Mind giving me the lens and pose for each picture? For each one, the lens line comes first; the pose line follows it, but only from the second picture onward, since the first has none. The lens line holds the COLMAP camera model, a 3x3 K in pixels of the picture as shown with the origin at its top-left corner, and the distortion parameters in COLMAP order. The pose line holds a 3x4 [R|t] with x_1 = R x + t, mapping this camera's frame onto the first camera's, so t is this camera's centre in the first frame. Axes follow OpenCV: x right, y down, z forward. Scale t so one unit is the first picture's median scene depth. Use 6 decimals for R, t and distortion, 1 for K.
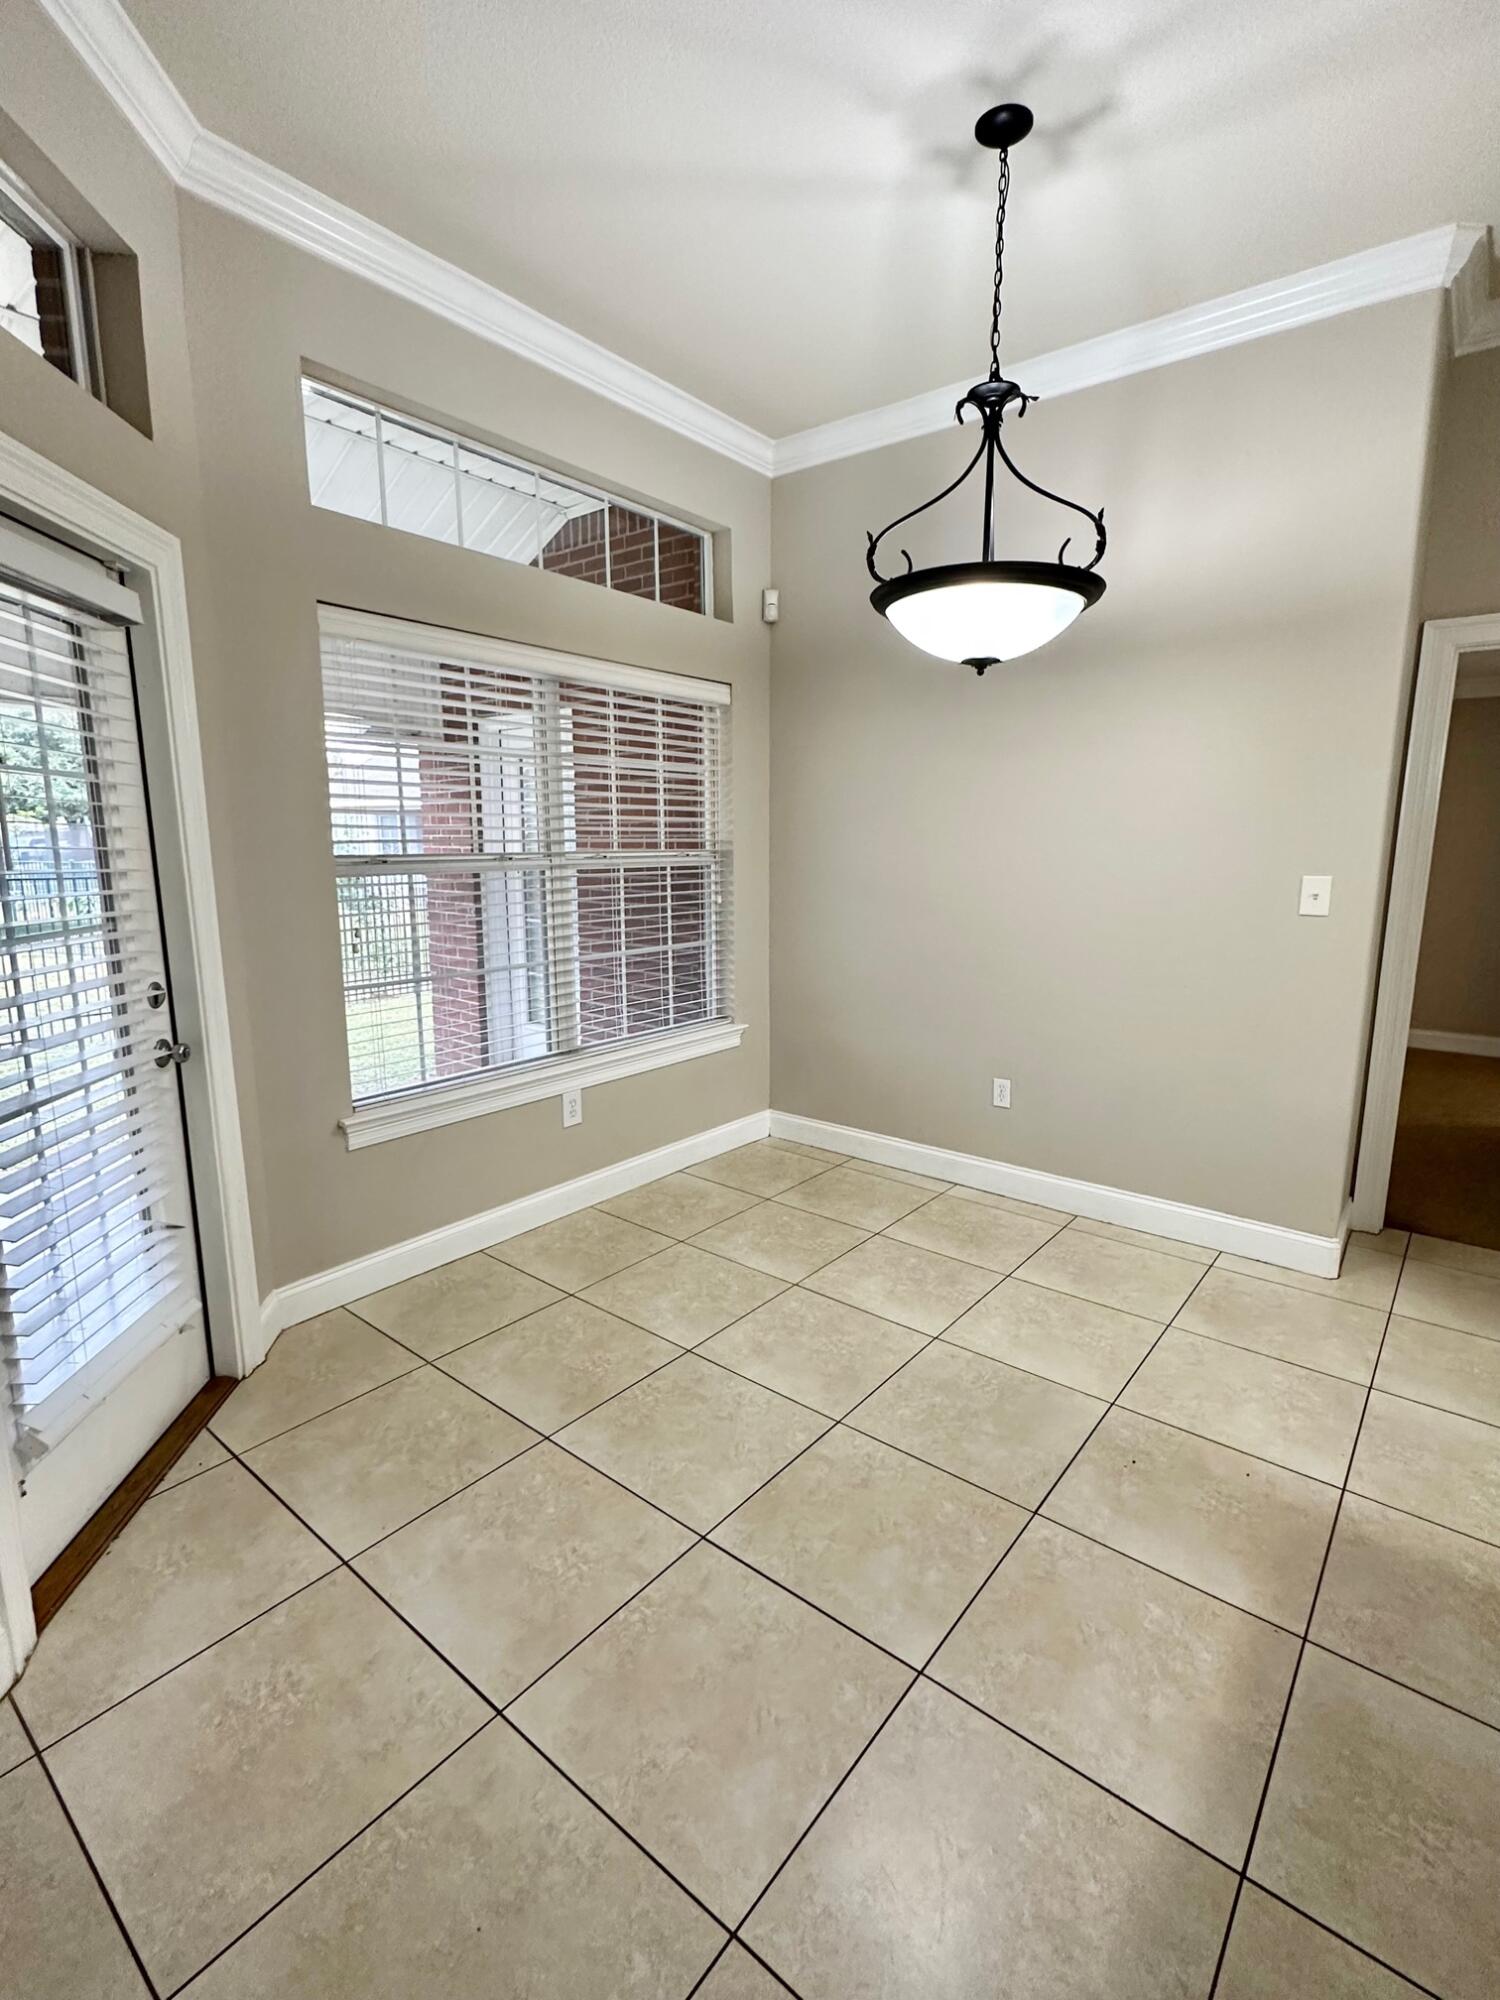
lens RADIAL K [[926.8, 0, 750.0], [0, 926.8, 1000.0], [0, 0, 1]] dist [-0.004139, 0.000010]
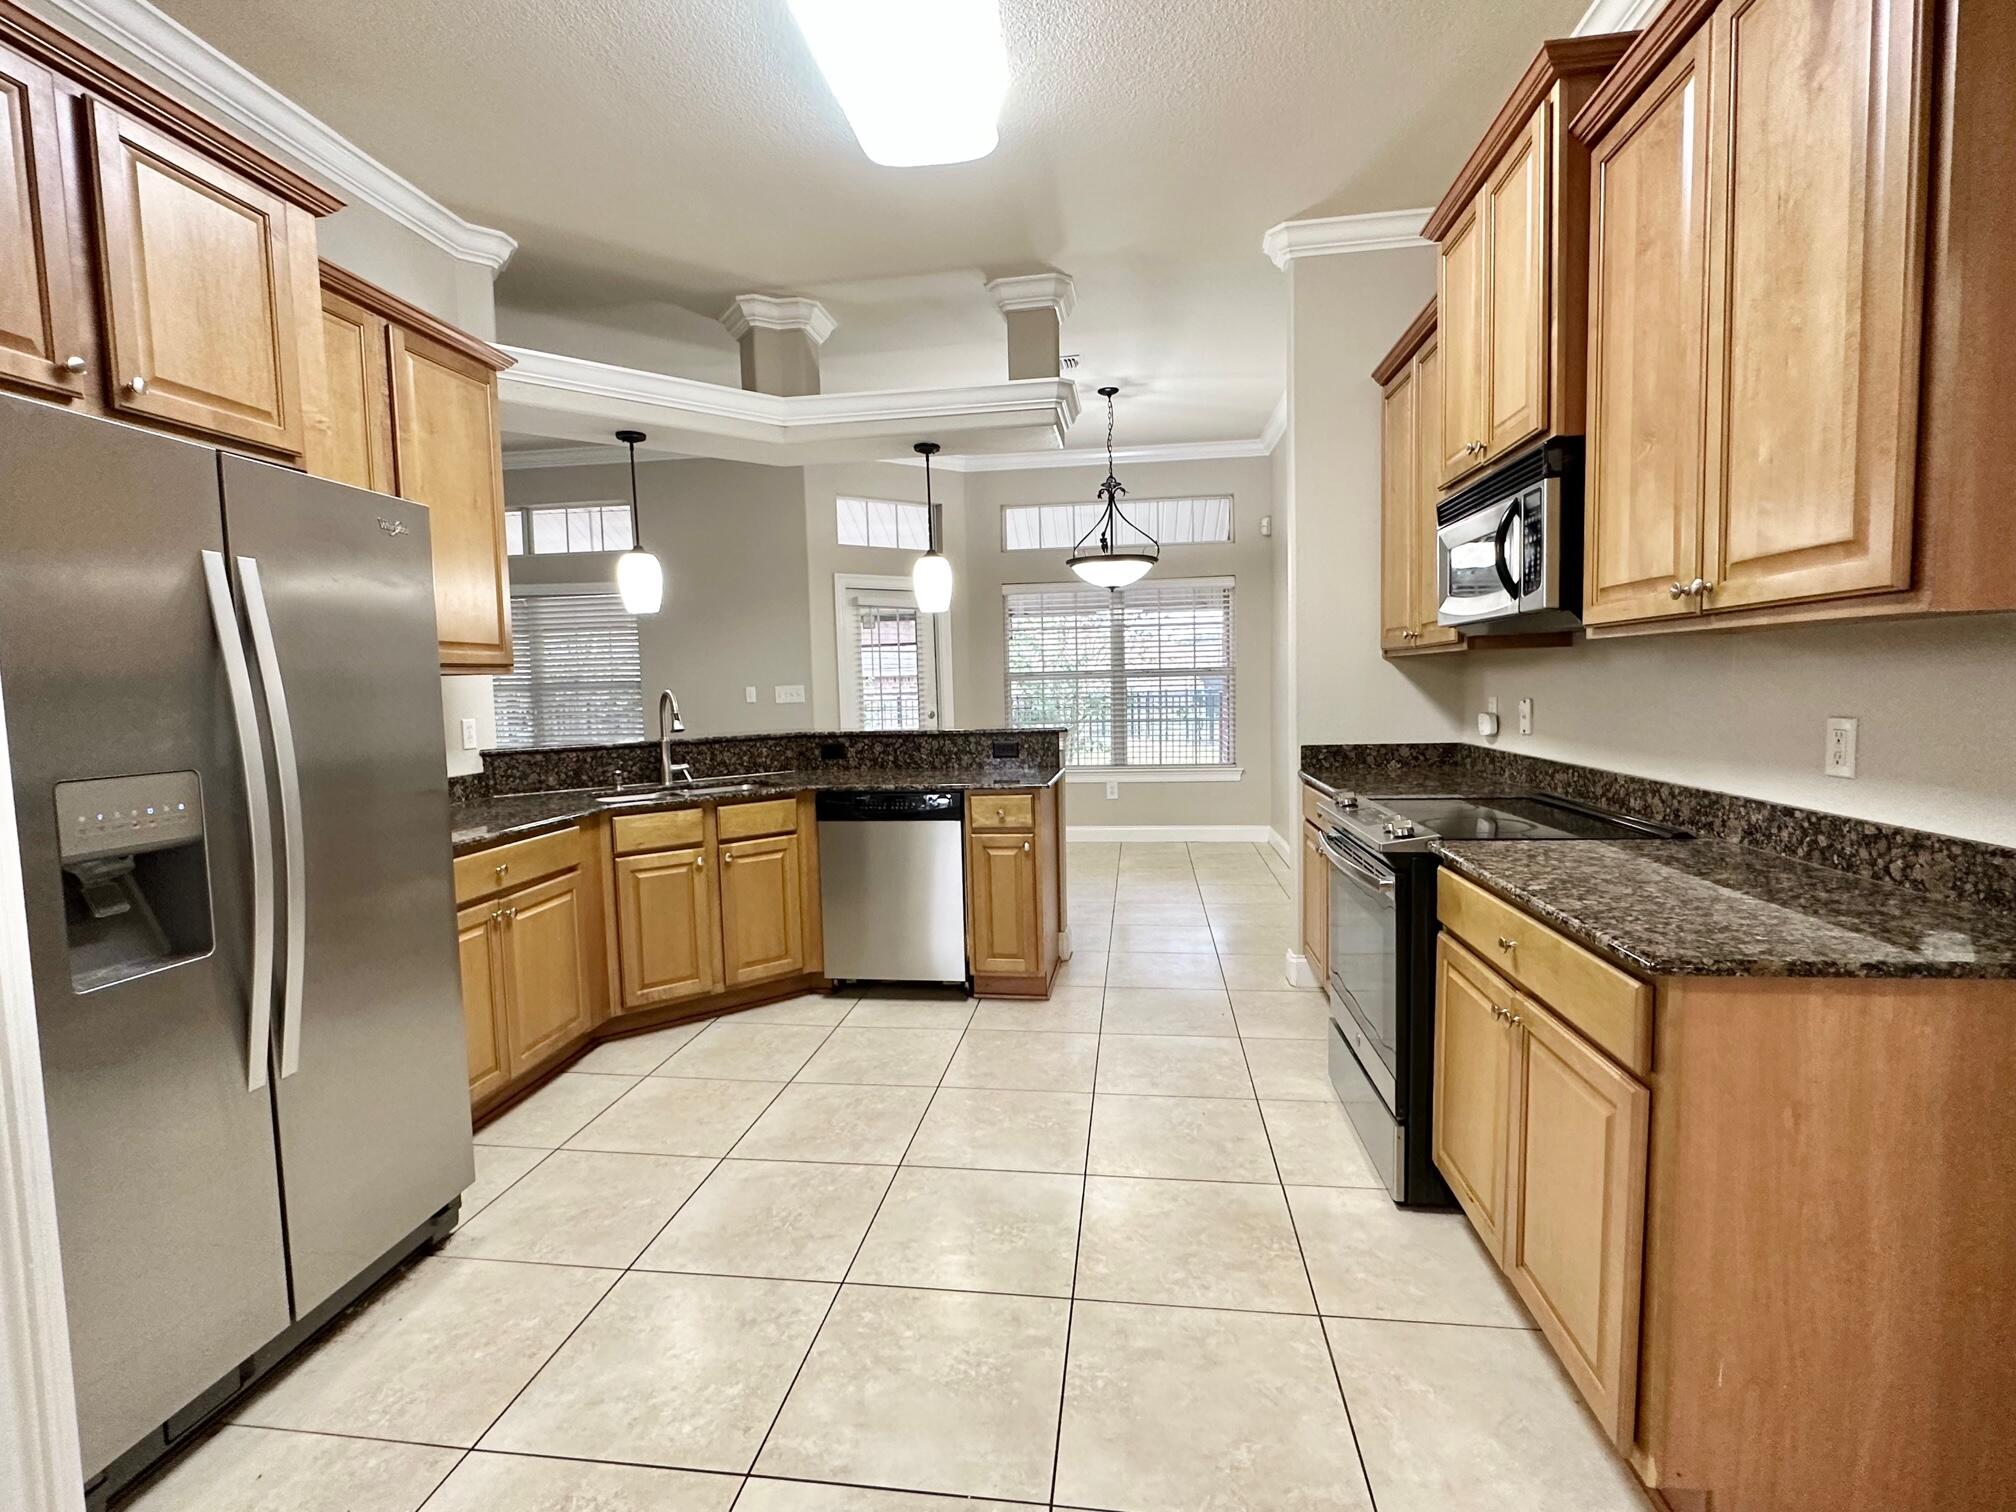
lens RADIAL K [[934.2, 0, 1007.3], [0, 934.2, 761.2], [0, 0, 1]] dist [-0.004139, 0.000010]
pose [[0.509832, 0.059553, -0.858210, 2.353030], [-0.122341, 0.992481, -0.003808, 0.139262], [0.851531, 0.106935, 0.513284, -0.475140]]
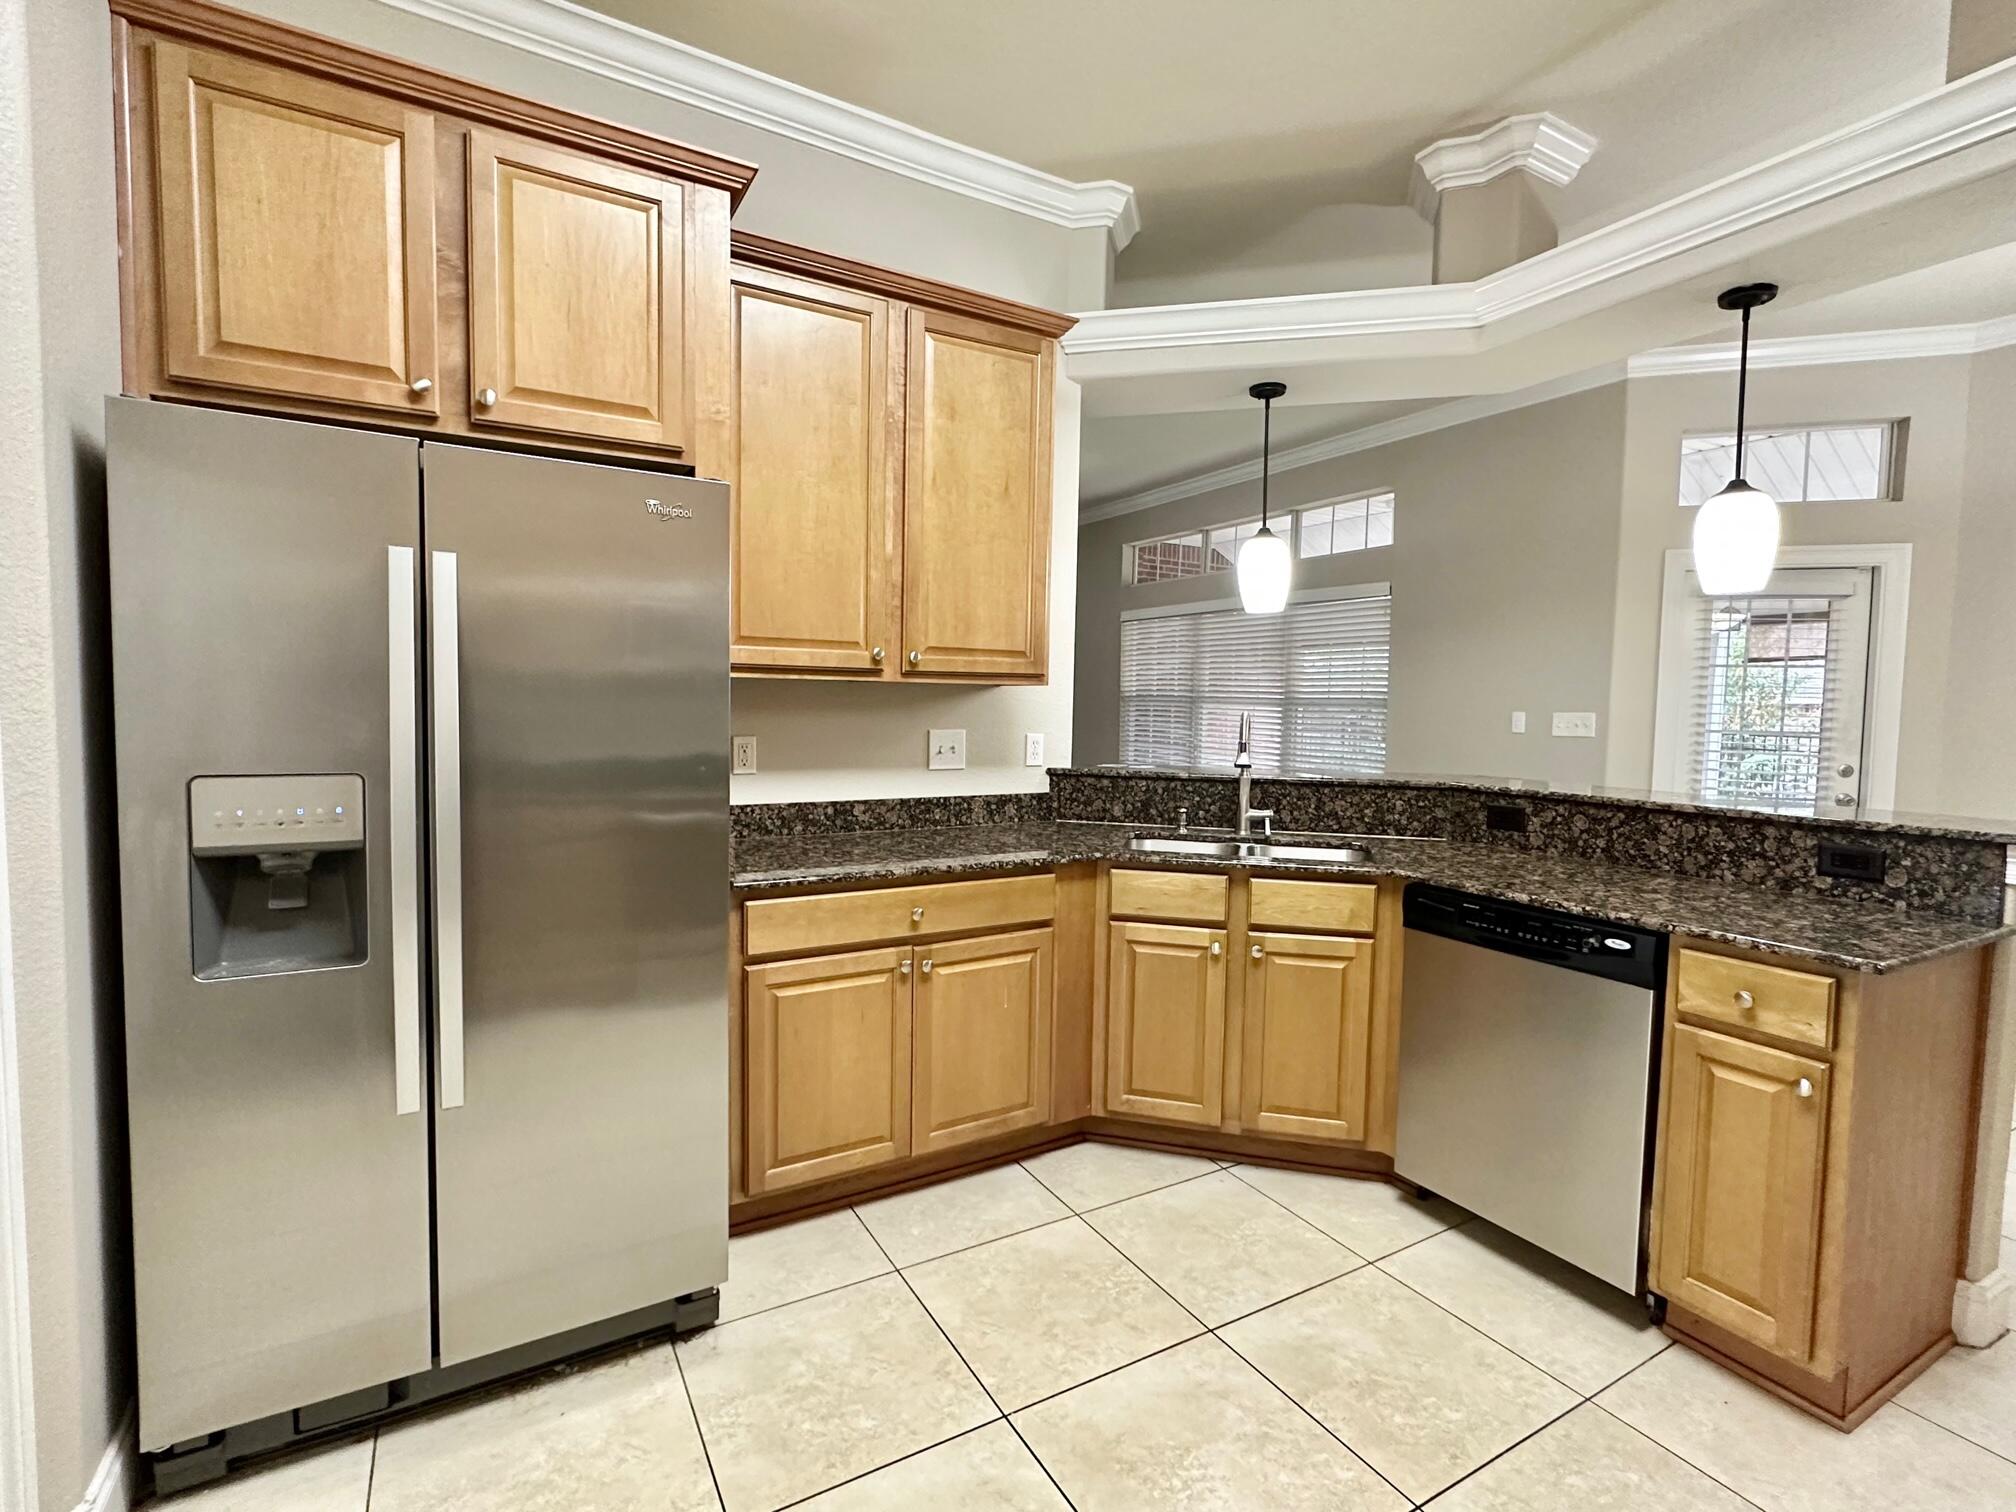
lens RADIAL K [[934.2, 0, 1007.3], [0, 934.2, 761.2], [0, 0, 1]] dist [-0.004139, 0.000010]
pose [[-0.371778, 0.053512, -0.926778, 1.887560], [-0.175772, 0.976220, 0.126877, 0.038645], [0.911529, 0.210072, -0.353531, 0.038864]]
